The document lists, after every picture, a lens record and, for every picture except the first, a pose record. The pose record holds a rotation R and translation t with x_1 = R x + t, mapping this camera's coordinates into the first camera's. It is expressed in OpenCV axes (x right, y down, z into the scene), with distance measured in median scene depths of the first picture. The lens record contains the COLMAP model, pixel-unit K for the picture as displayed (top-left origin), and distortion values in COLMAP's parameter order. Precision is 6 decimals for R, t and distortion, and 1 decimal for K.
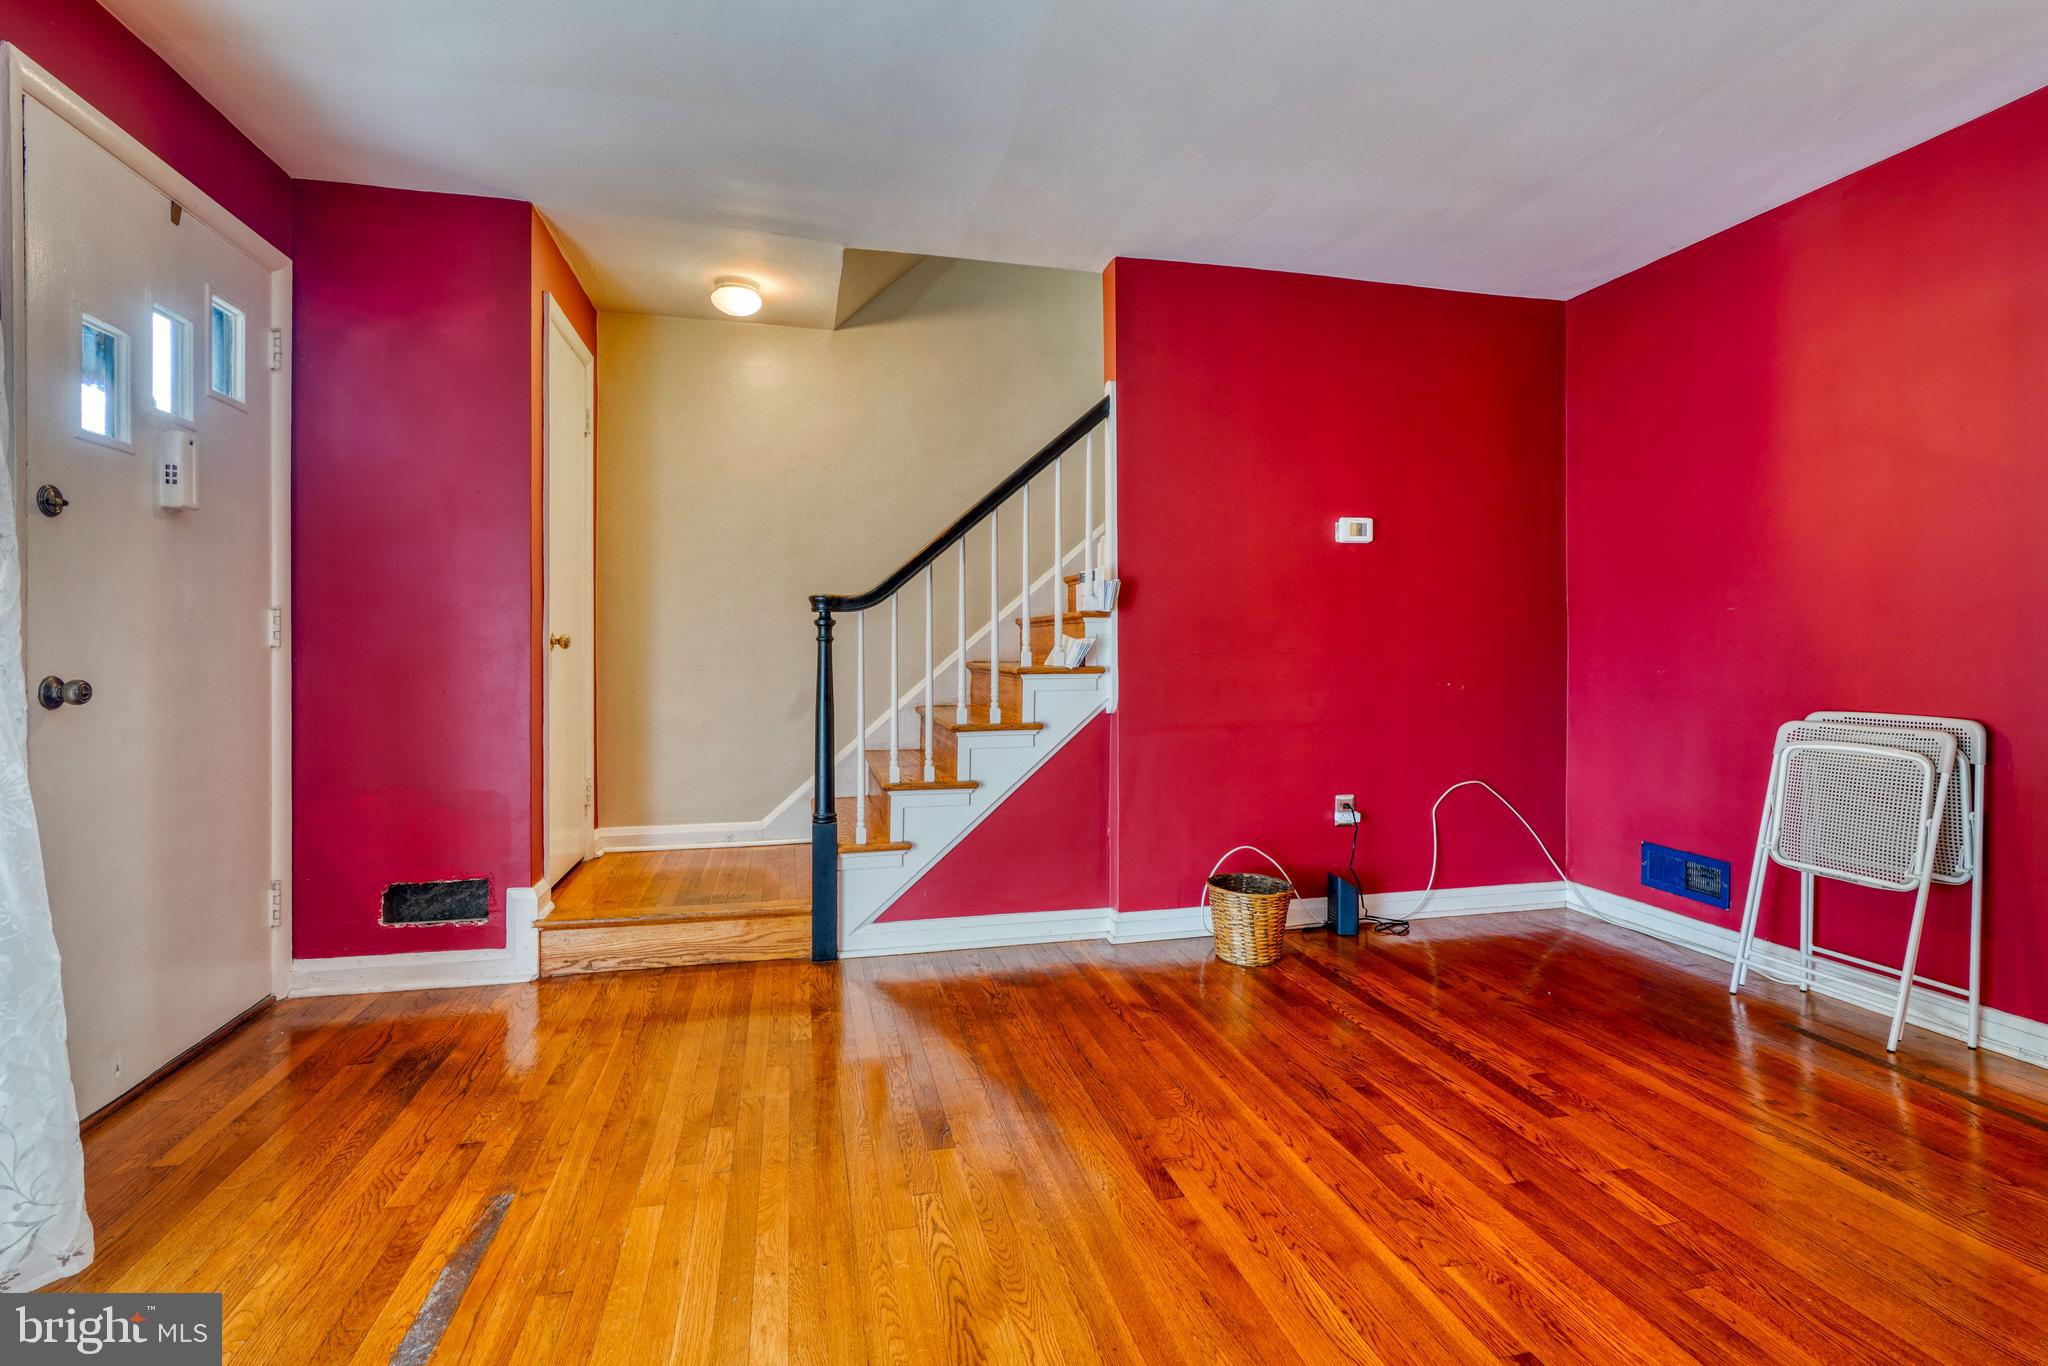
lens RADIAL K [[932.9, 0, 1015.3], [0, 932.9, 660.8], [0, 0, 1]] dist [-0.013315, 0.006347]
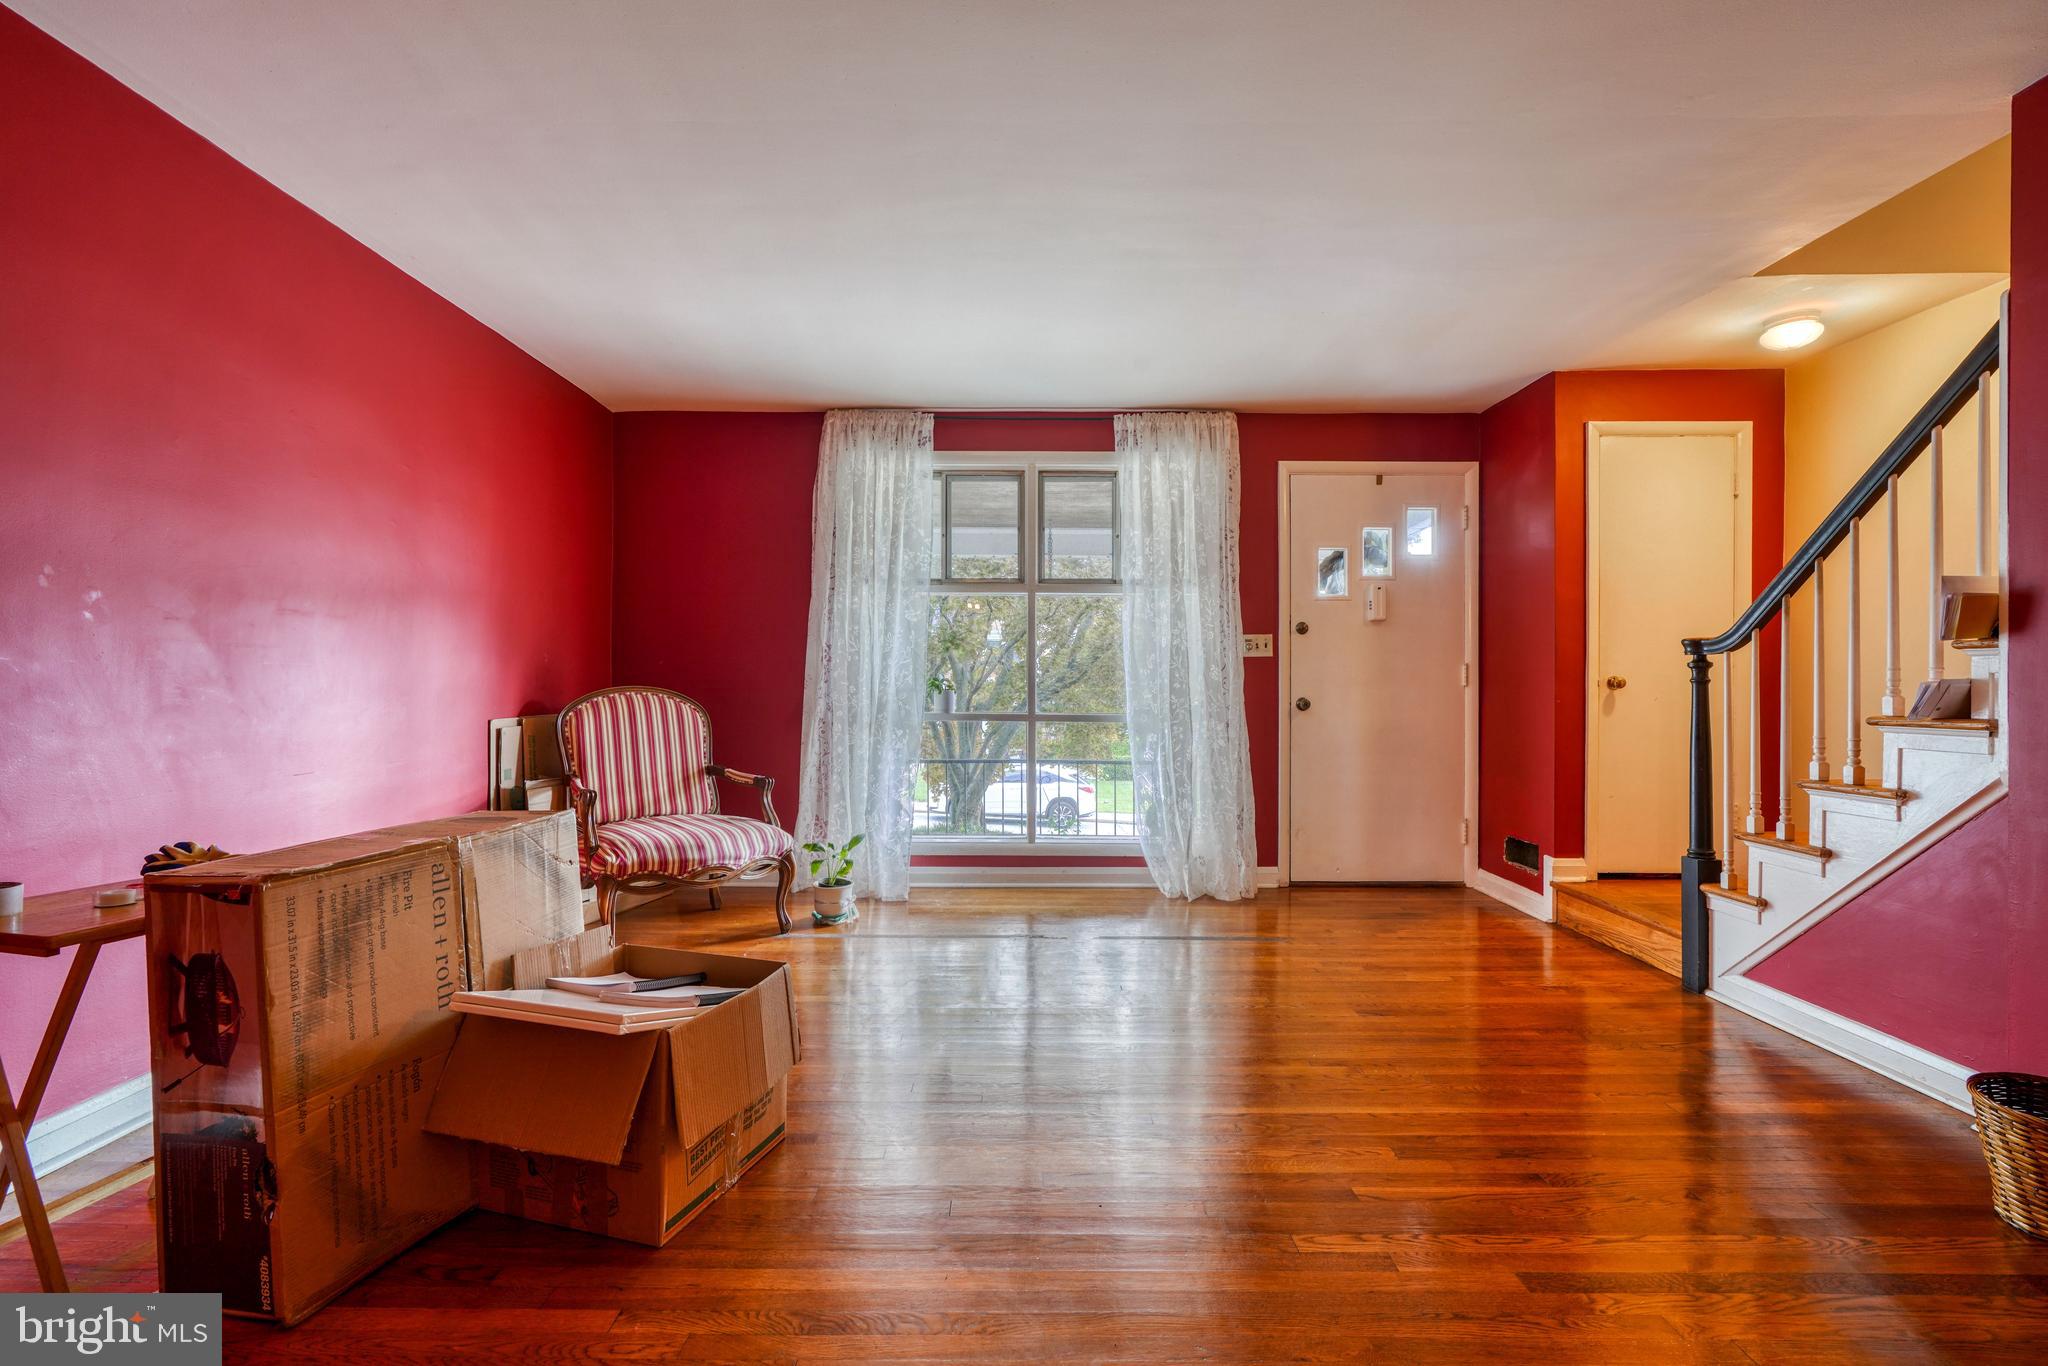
lens RADIAL K [[932.9, 0, 1020.5], [0, 932.9, 686.2], [0, 0, 1]] dist [-0.013315, 0.006347]
pose [[-0.221988, 0.007066, -0.975024, 0.976527], [-0.012038, 0.999878, 0.009987, -0.018465], [0.974975, 0.013954, -0.221875, 0.498104]]
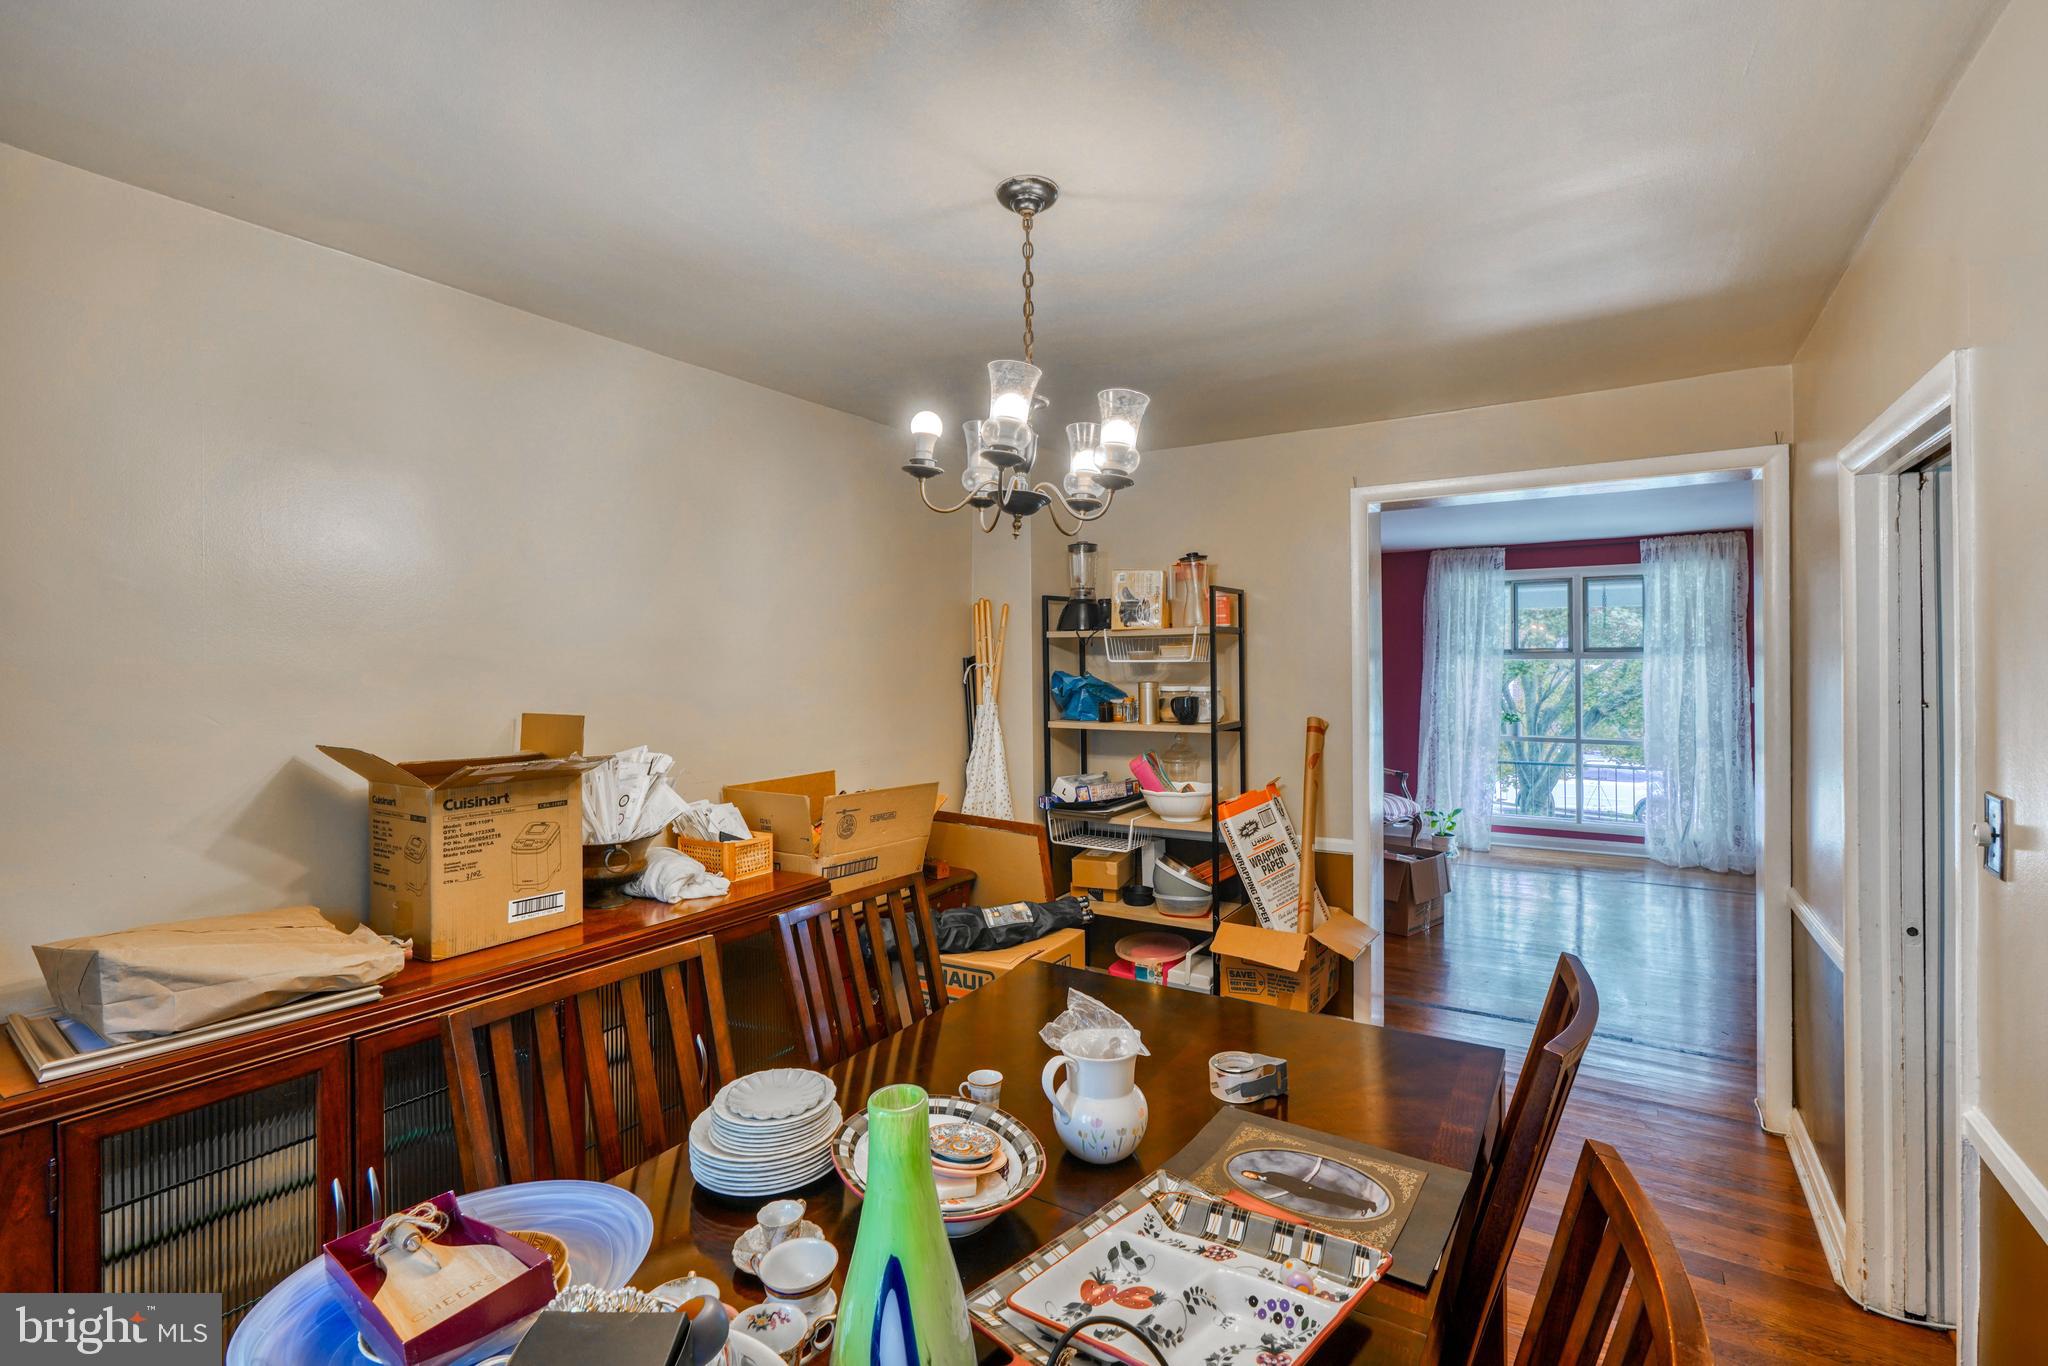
lens RADIAL K [[932.9, 0, 1023.7], [0, 932.9, 682.1], [0, 0, 1]] dist [-0.013315, 0.006347]
pose [[-0.712572, 0.023077, -0.701220, 1.996688], [0.007529, 0.999653, 0.025248, -0.154023], [0.701559, 0.012712, -0.712498, 0.825954]]
